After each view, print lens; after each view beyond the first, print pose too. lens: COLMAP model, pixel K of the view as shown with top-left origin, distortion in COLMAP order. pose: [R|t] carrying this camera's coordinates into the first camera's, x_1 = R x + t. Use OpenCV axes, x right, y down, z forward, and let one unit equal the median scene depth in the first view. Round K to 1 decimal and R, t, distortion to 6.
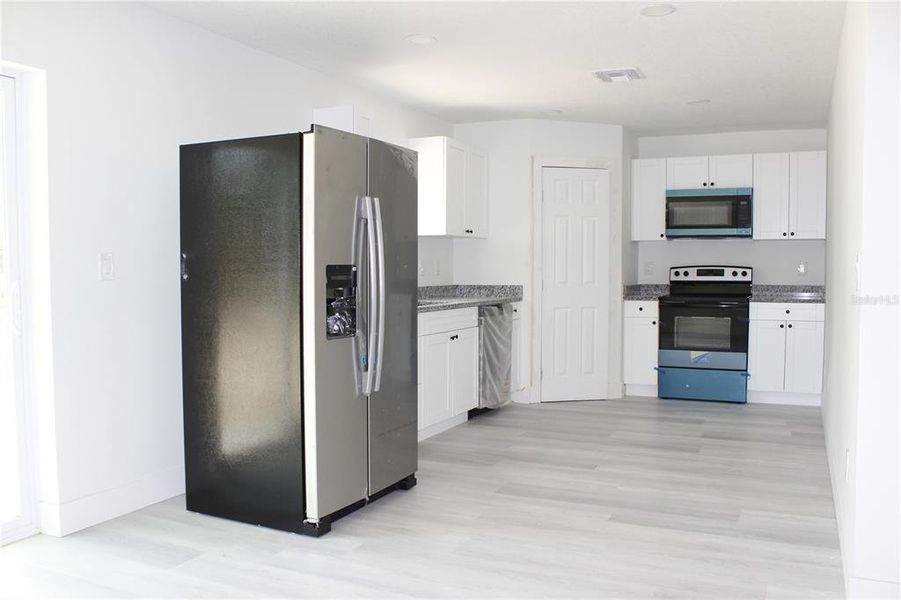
lens RADIAL K [[752.7, 0, 447.8], [0, 752.7, 307.6], [0, 0, 1]] dist [-0.170541, 0.149520]
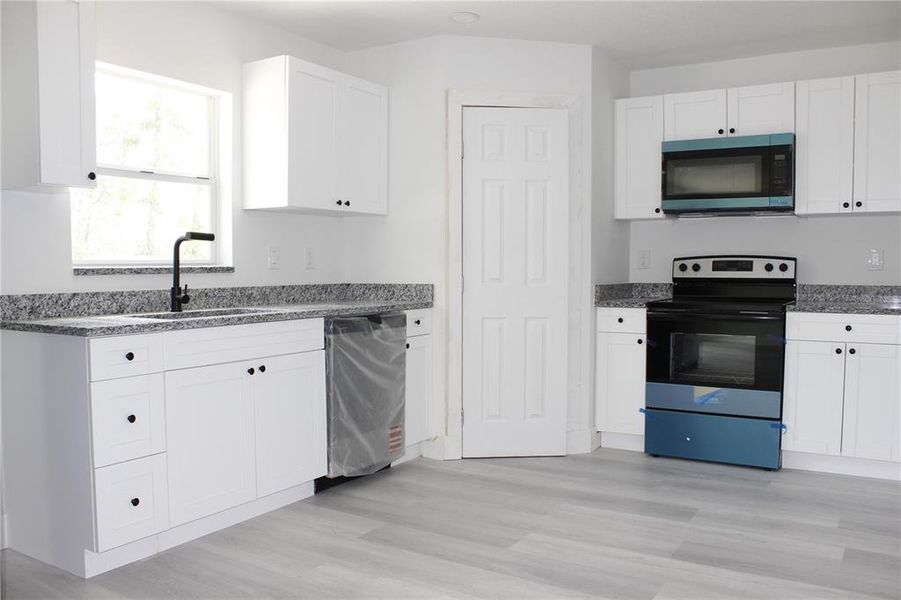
lens RADIAL K [[752.7, 0, 447.8], [0, 752.7, 307.6], [0, 0, 1]] dist [-0.170541, 0.149520]
pose [[0.994862, 0.006468, -0.101029, 0.177215], [-0.006176, 0.999976, 0.003201, -0.010889], [0.101047, -0.002560, 0.994878, 0.331522]]
